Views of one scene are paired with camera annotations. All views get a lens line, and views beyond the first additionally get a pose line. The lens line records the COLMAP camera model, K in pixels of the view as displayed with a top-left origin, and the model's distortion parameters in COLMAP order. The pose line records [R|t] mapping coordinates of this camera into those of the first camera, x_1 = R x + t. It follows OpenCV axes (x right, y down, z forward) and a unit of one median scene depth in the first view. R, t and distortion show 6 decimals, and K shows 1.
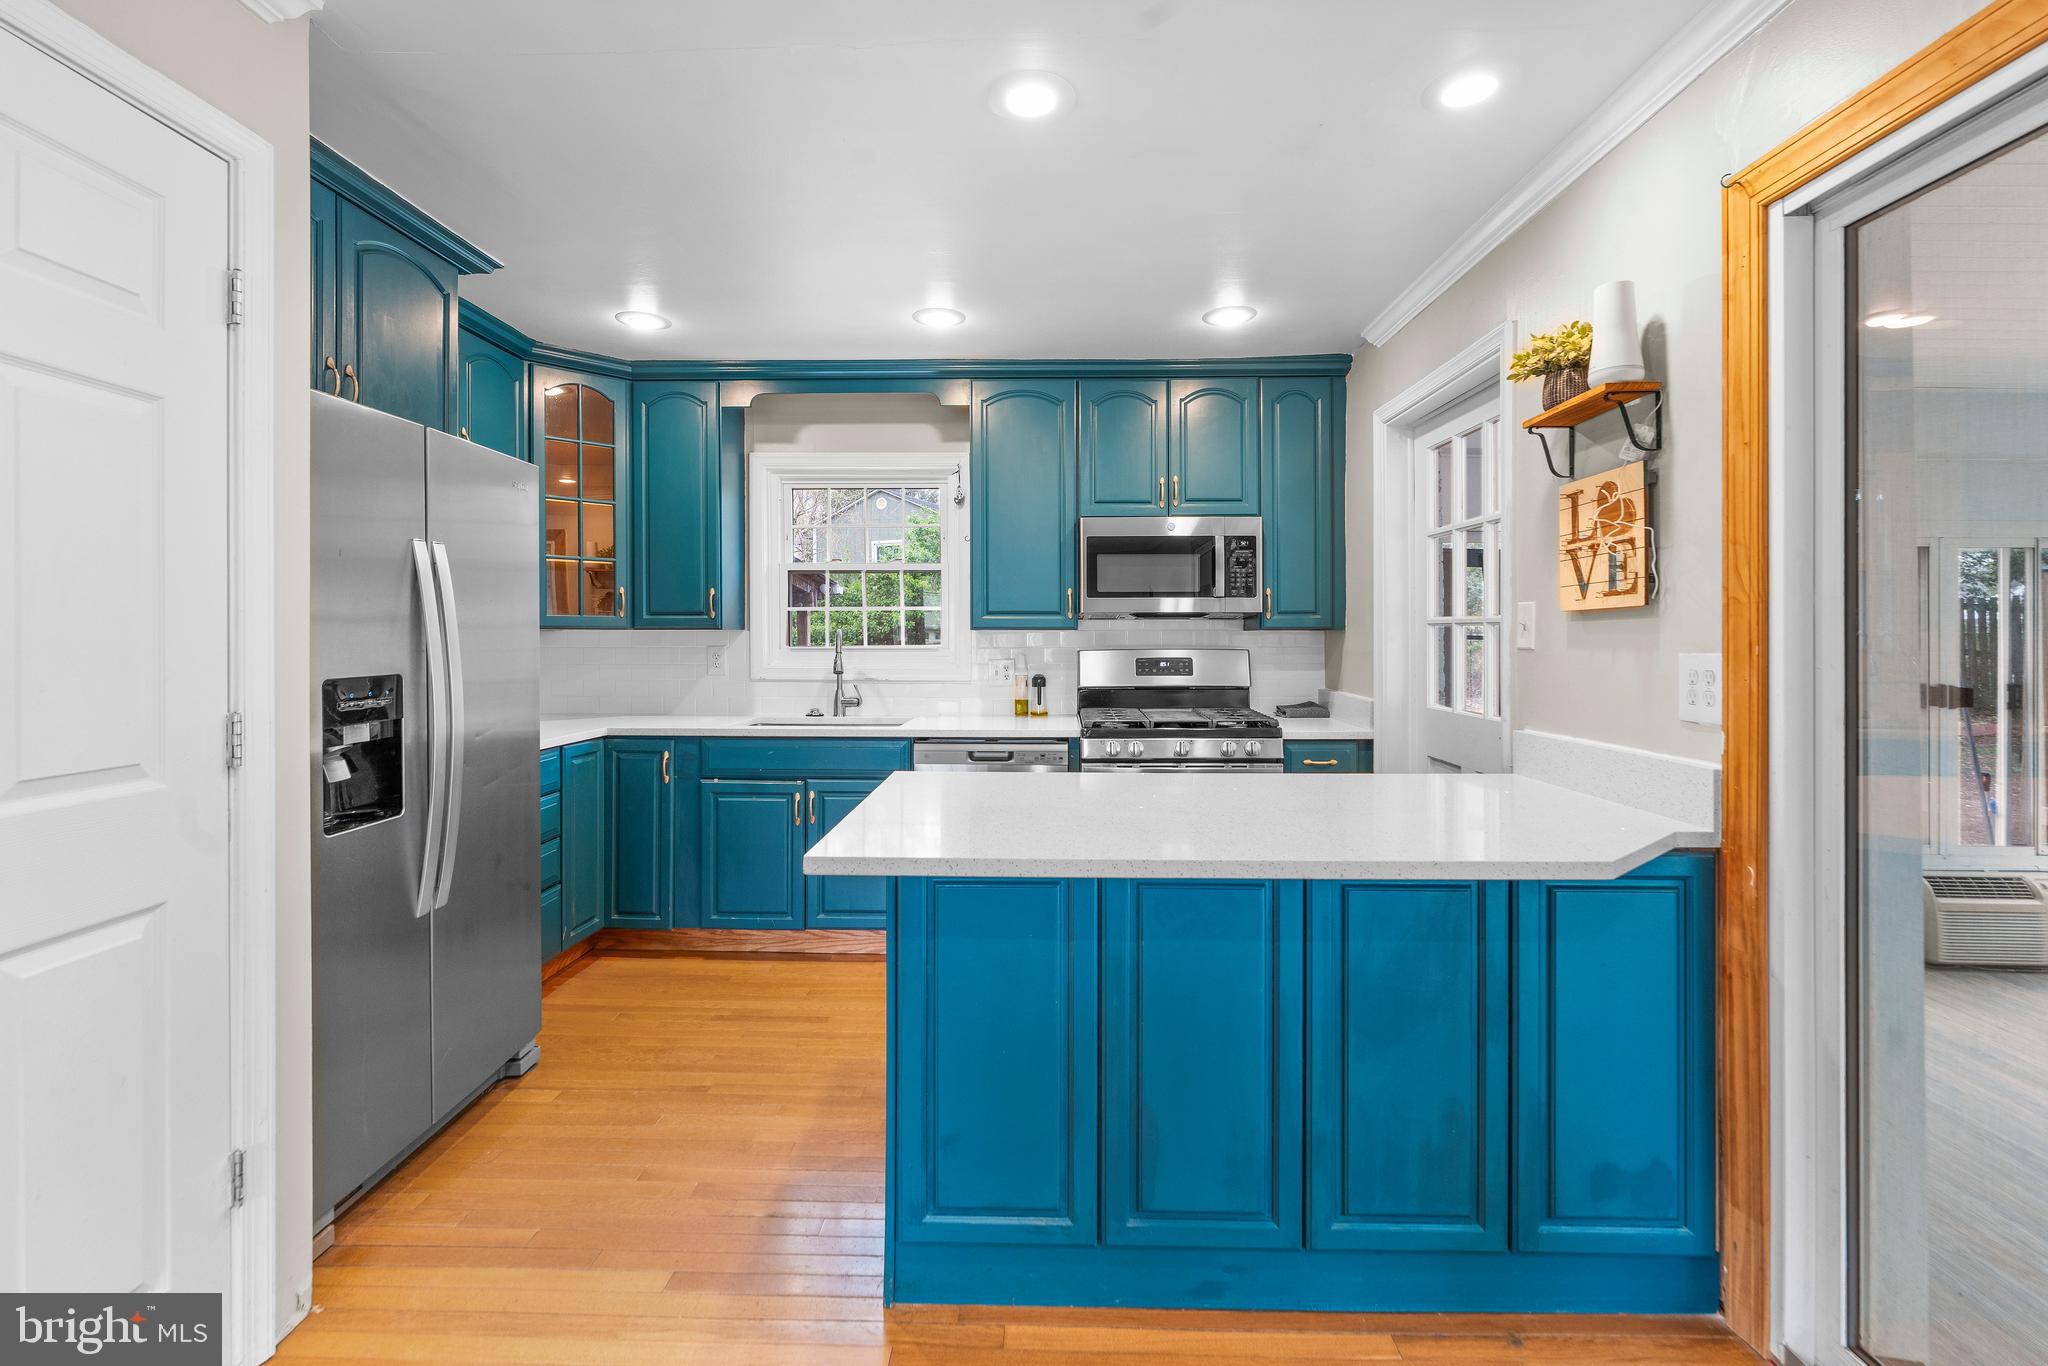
lens RADIAL K [[903.5, 0, 1018.7], [0, 903.5, 642.6], [0, 0, 1]] dist [-0.000887, -0.000017]
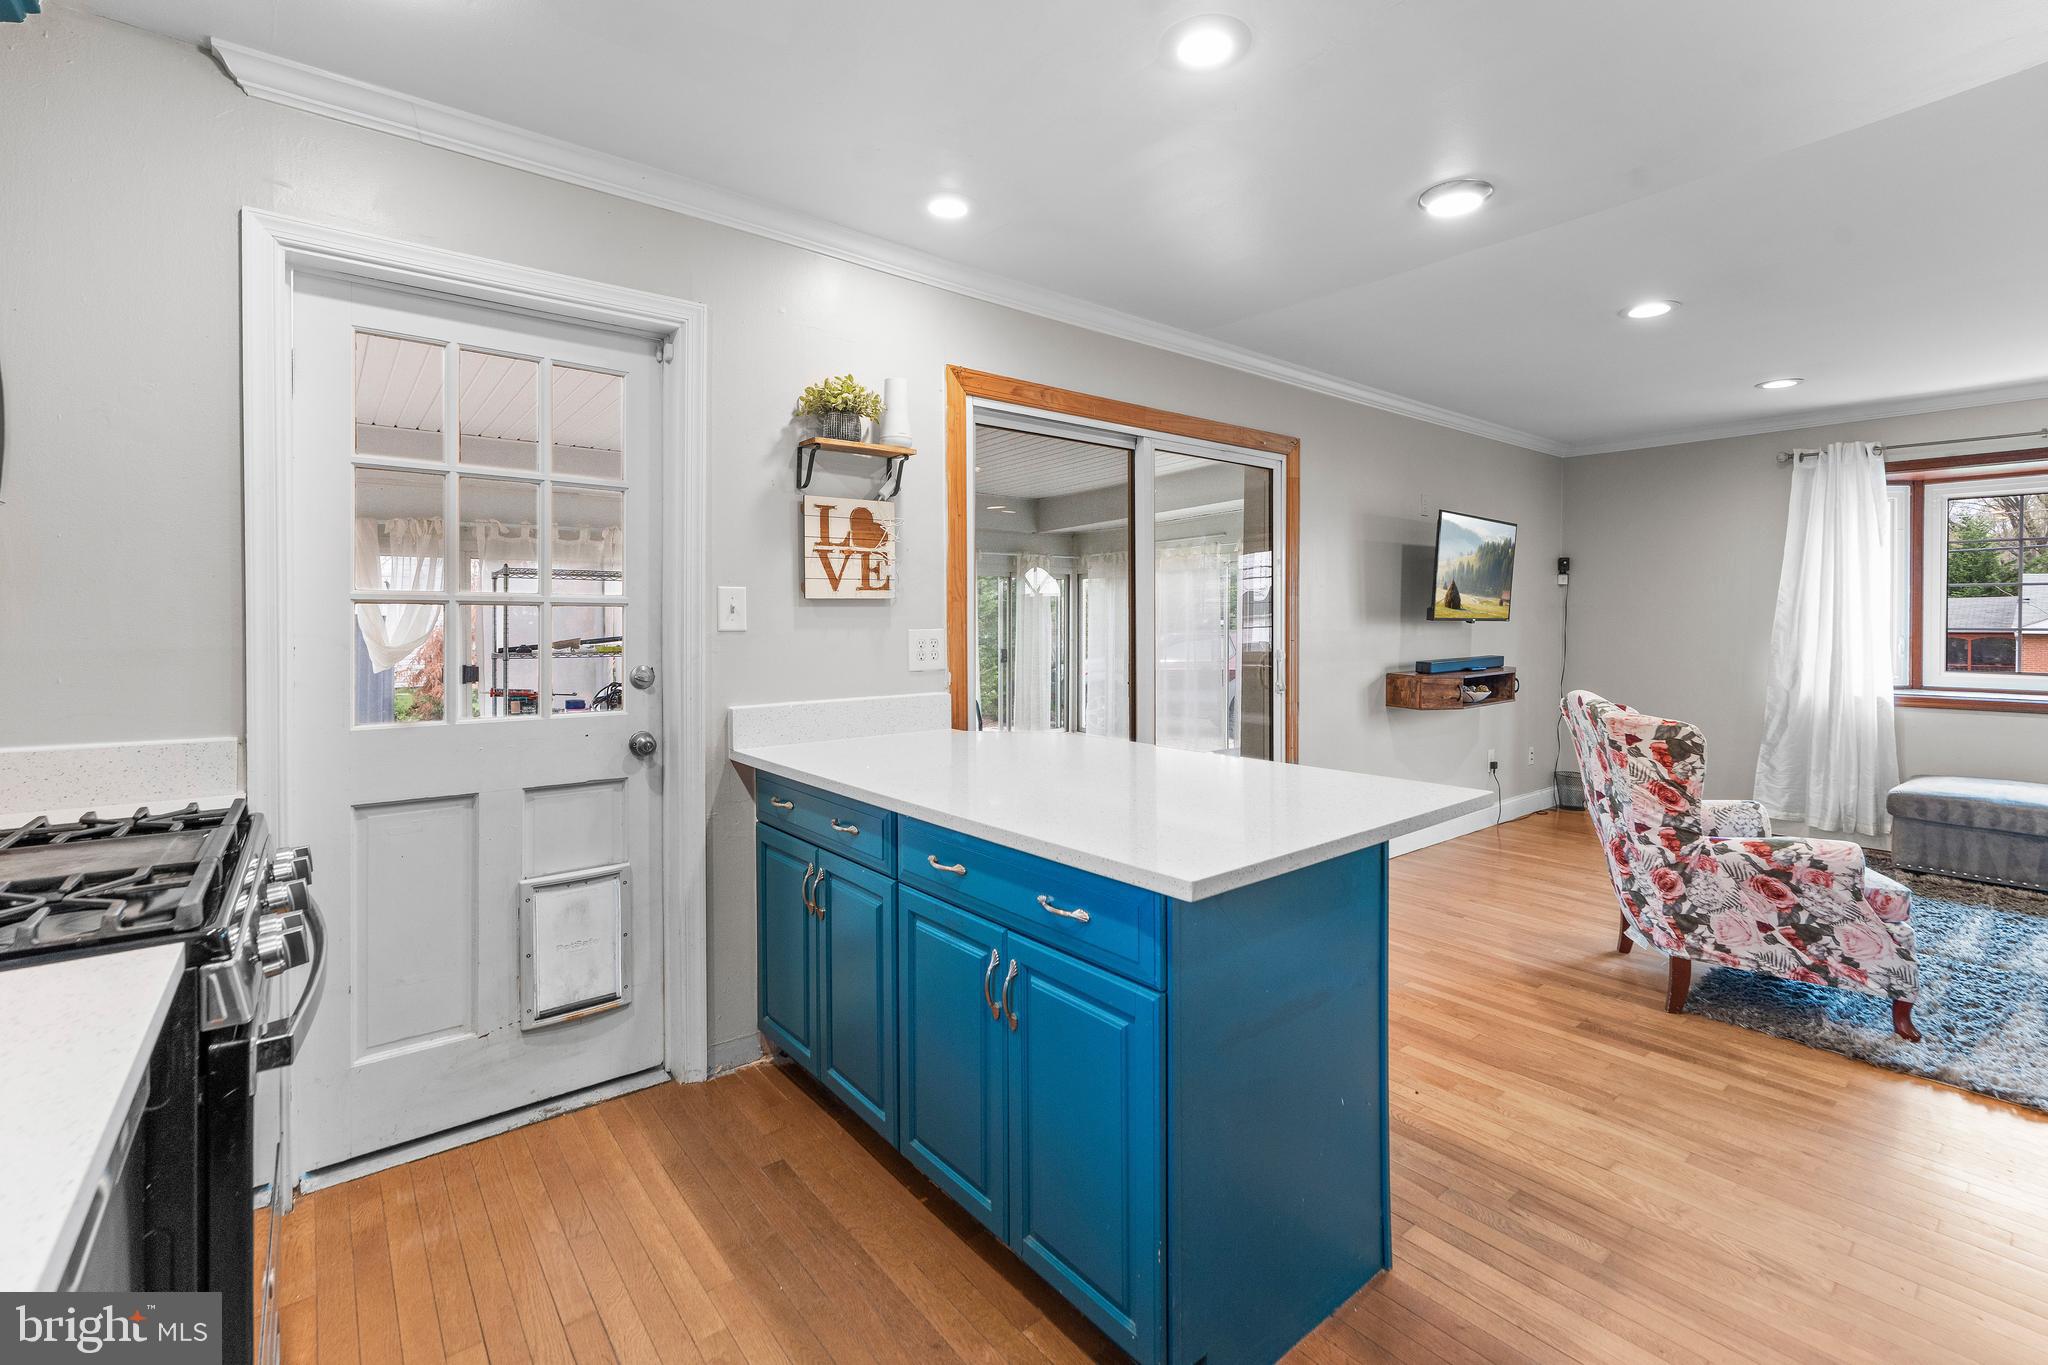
lens RADIAL K [[892.9, 0, 1022.1], [0, 892.9, 604.5], [0, 0, 1]] dist [-0.001834, 0.000696]
pose [[-0.645014, 0.012369, 0.764071, -0.549247], [0.006140, 0.999921, -0.011004, -0.012530], [-0.764146, -0.002406, -0.645038, 1.687531]]
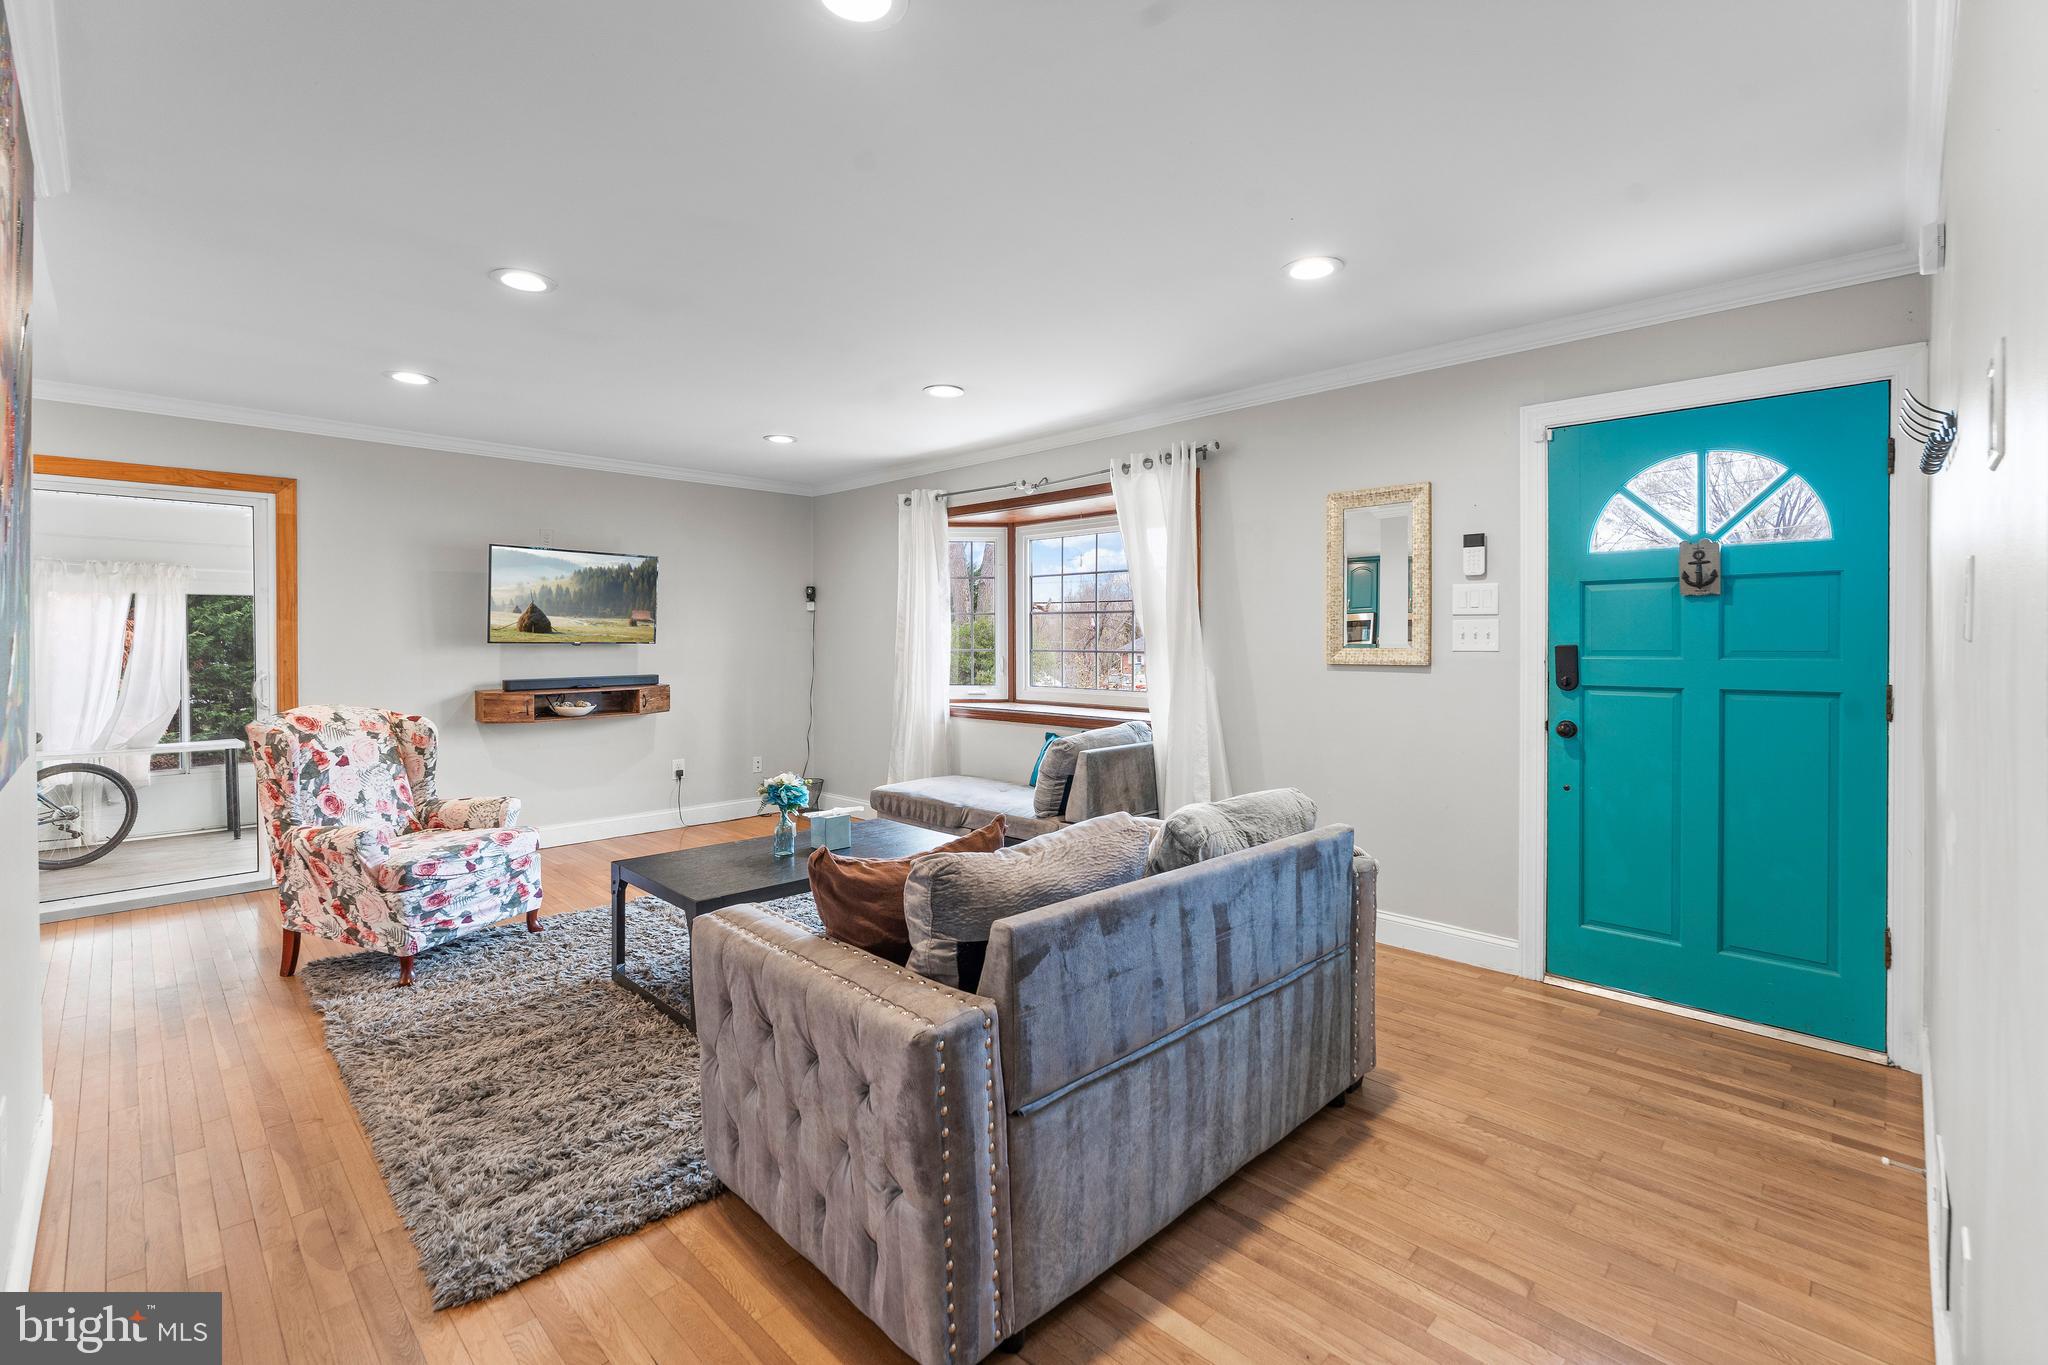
lens RADIAL K [[887.9, 0, 1029.1], [0, 887.9, 640.4], [0, 0, 1]] dist [0.000472, 0.000049]
pose [[-0.729812, 0.000616, 0.683647, -2.321307], [0.005665, 0.999971, 0.005147, -0.003423], [-0.683624, 0.007629, -0.729794, 0.208169]]
